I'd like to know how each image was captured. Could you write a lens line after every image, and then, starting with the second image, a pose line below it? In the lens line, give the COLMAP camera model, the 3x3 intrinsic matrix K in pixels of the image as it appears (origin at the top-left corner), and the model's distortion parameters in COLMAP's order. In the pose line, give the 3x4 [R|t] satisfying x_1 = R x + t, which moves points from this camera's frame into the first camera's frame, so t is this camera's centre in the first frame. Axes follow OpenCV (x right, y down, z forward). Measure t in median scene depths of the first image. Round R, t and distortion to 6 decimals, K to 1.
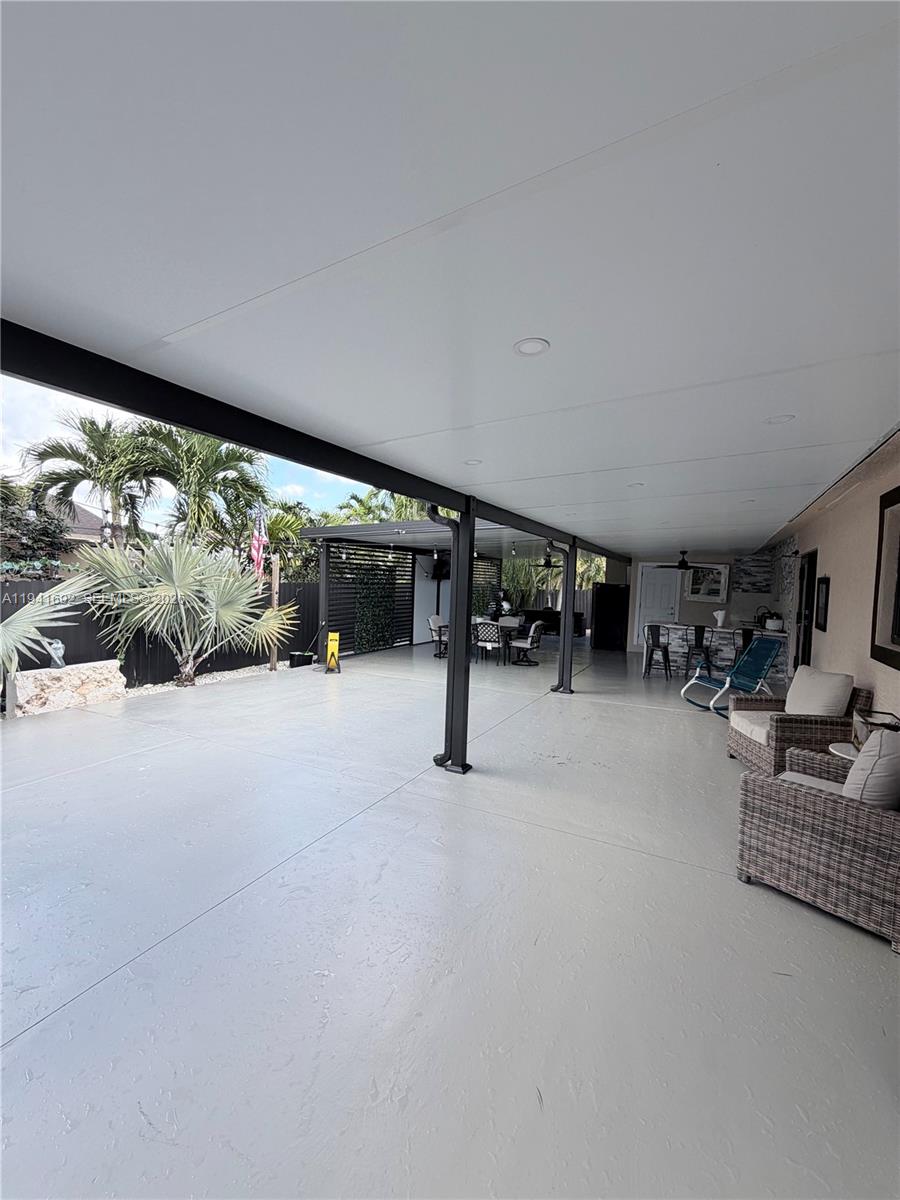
lens RADIAL K [[477.4, 0, 448.4], [0, 477.4, 598.0], [0, 0, 1]] dist [0.000552, 0.000193]
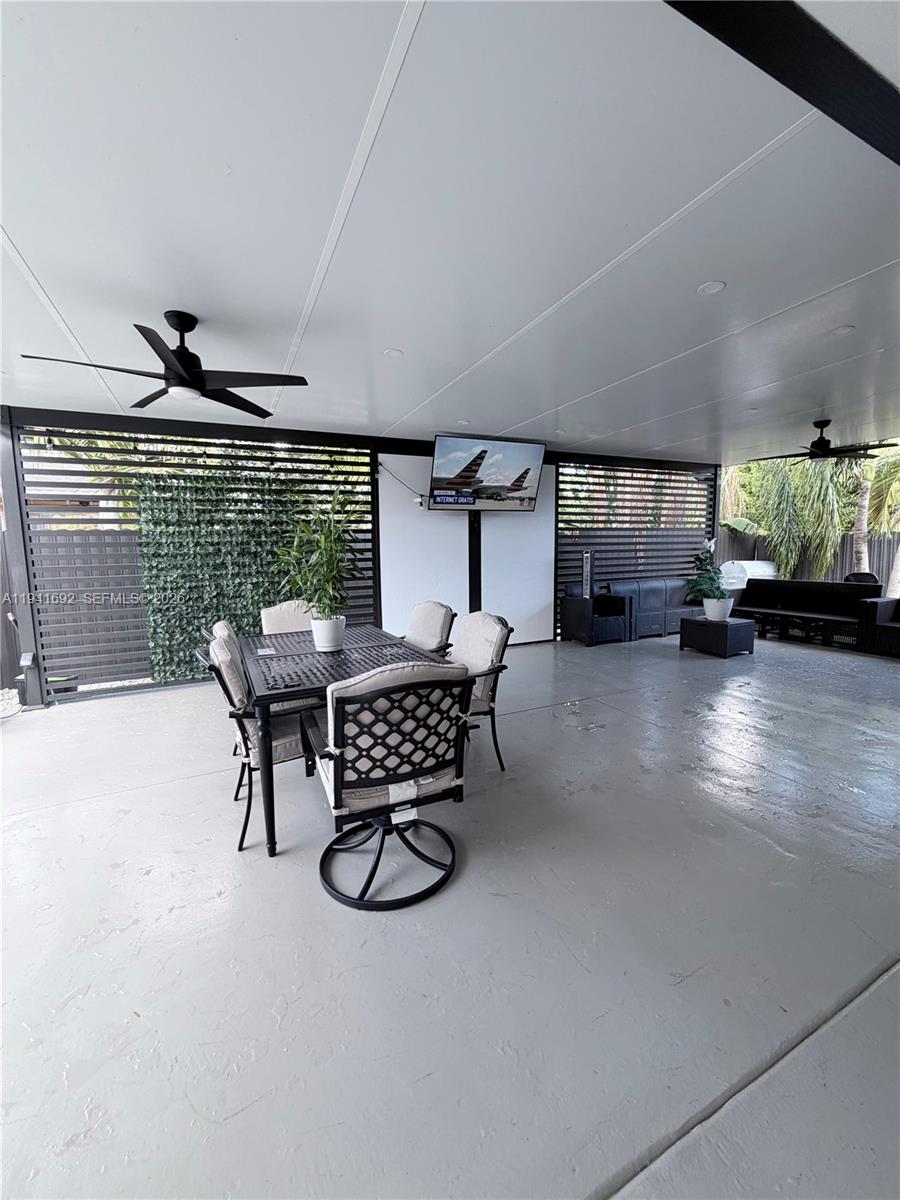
lens RADIAL K [[476.1, 0, 447.0], [0, 476.1, 596.8], [0, 0, 1]] dist [-0.000352, -0.000043]
pose [[0.817839, 0.030726, -0.574626, 0.307245], [0.014242, 0.997187, 0.073591, 0.009228], [0.575270, -0.068369, 0.815101, 0.906747]]
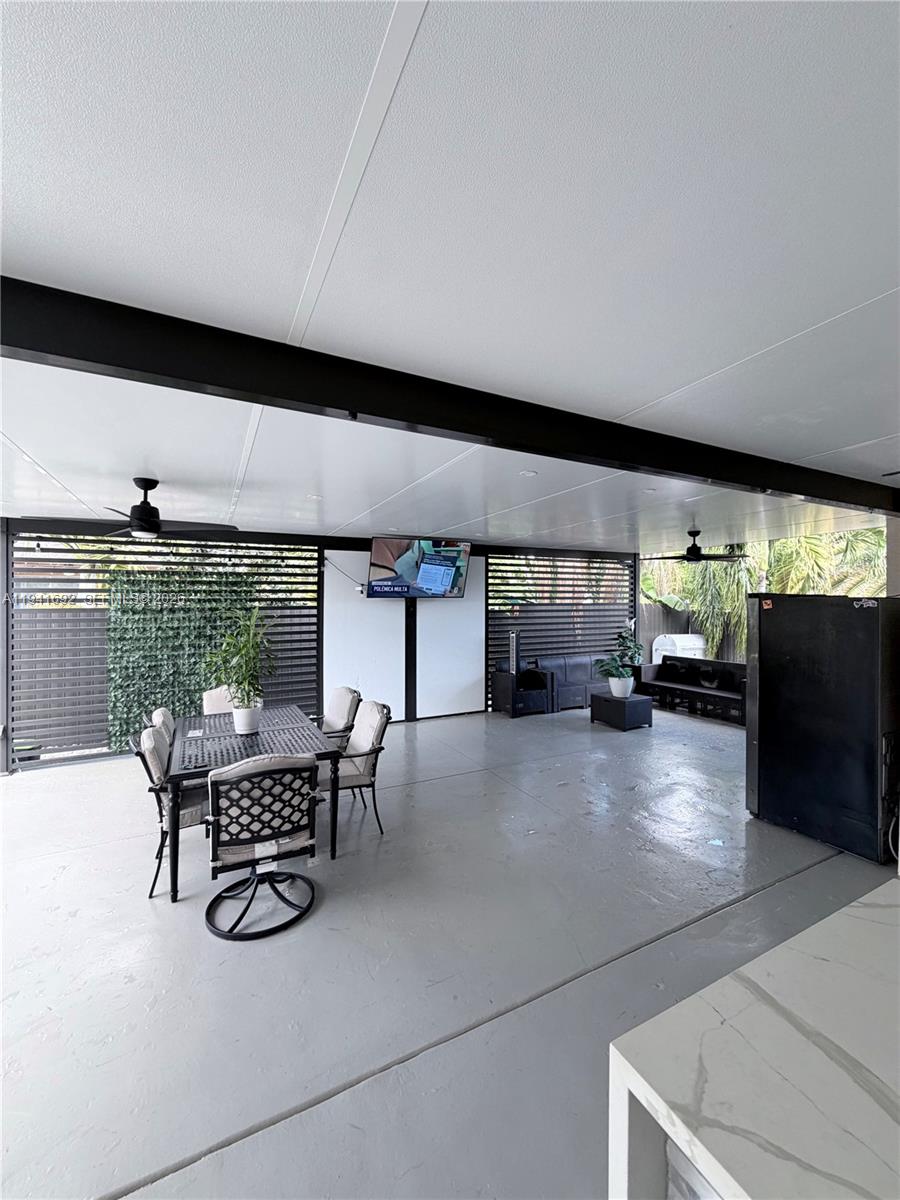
lens RADIAL K [[476.1, 0, 447.0], [0, 476.1, 596.8], [0, 0, 1]] dist [-0.000352, -0.000043]
pose [[0.832014, -0.022974, -0.554279, 0.417974], [0.000675, 0.999183, -0.040402, -0.028108], [0.554755, 0.033241, 0.831350, 0.878208]]
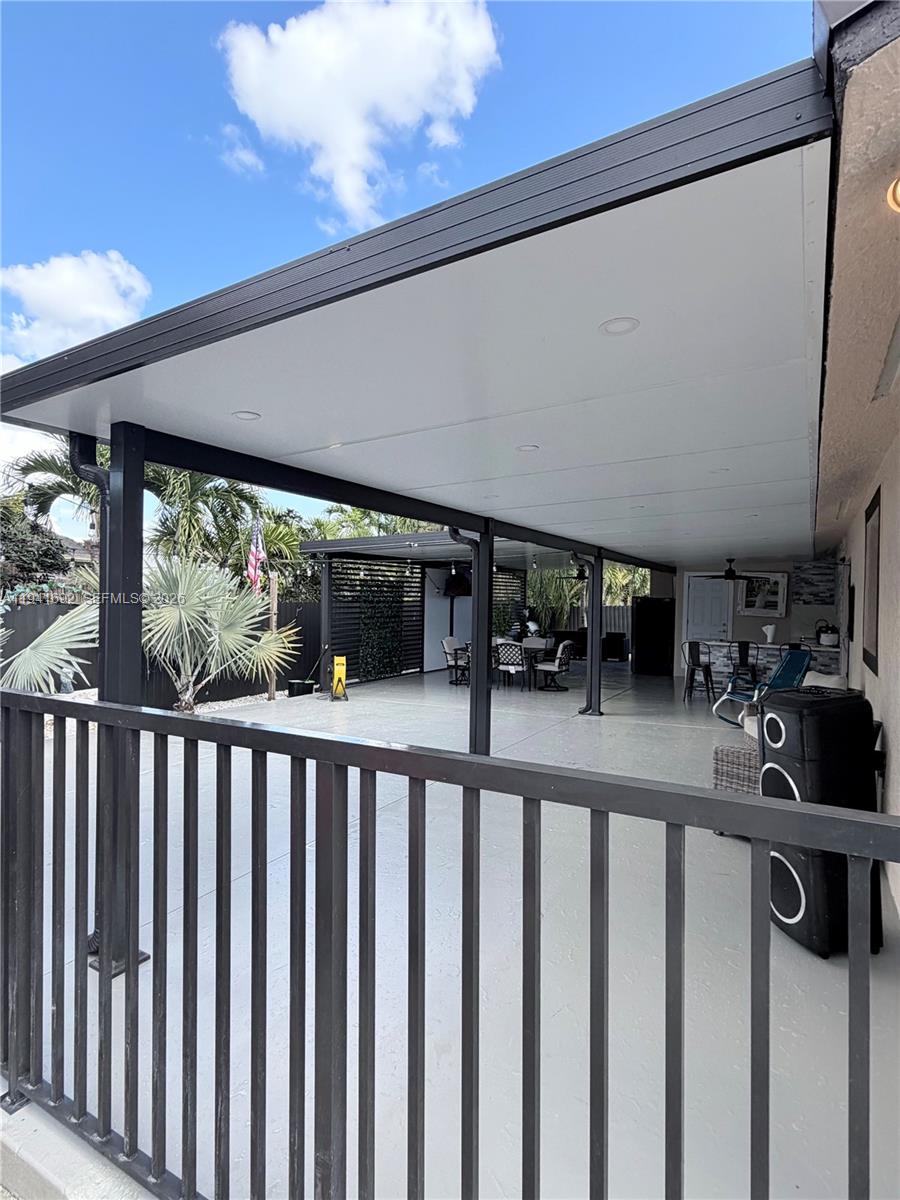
lens RADIAL K [[624.9, 0, 446.2], [0, 624.9, 600.6], [0, 0, 1]] dist [0.000724, 0.000075]
pose [[0.999618, -0.017313, -0.021566, -0.009856], [0.016602, 0.999326, -0.032729, 0.008025], [0.022118, 0.032359, 0.999232, -0.168529]]
